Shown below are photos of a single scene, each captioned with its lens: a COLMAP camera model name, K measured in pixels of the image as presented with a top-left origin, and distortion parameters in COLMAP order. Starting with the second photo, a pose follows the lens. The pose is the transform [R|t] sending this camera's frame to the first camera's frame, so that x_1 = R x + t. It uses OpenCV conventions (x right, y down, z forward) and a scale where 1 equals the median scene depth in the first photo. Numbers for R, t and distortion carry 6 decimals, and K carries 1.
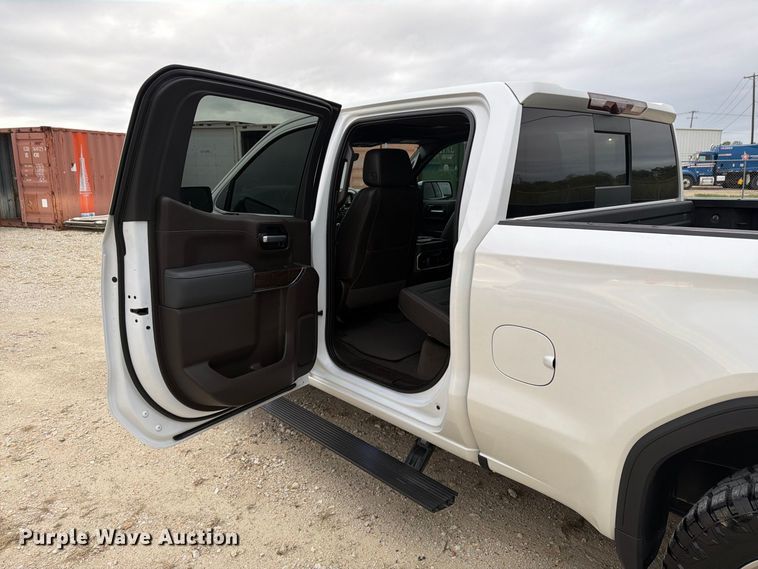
lens RADIAL K [[530.4, 0, 382.5], [0, 530.4, 281.1], [0, 0, 1]] dist [0.019539, -0.026300]
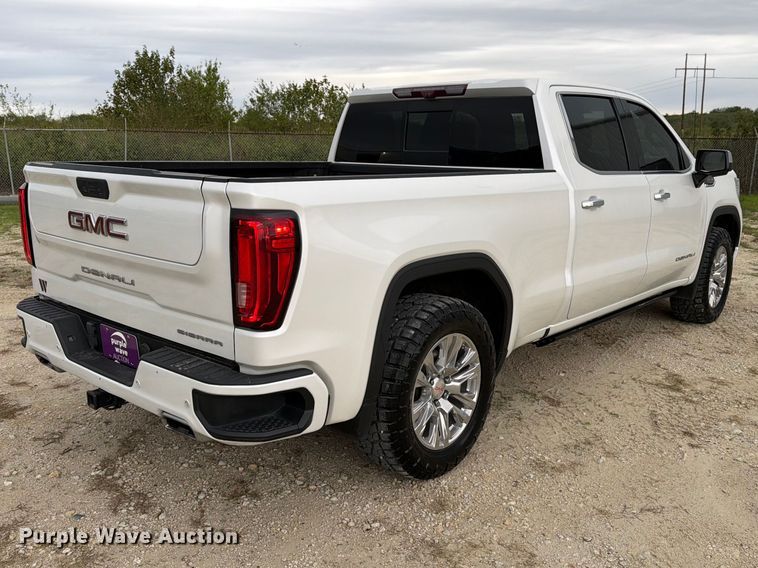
lens RADIAL K [[684.9, 0, 380.7], [0, 684.9, 282.6], [0, 0, 1]] dist [0.123298, -0.256330]
pose [[0.121160, 0.222240, -0.967434, 2.708393], [-0.212184, 0.957886, 0.193473, -0.202275], [0.969690, 0.181833, 0.163214, 0.782352]]
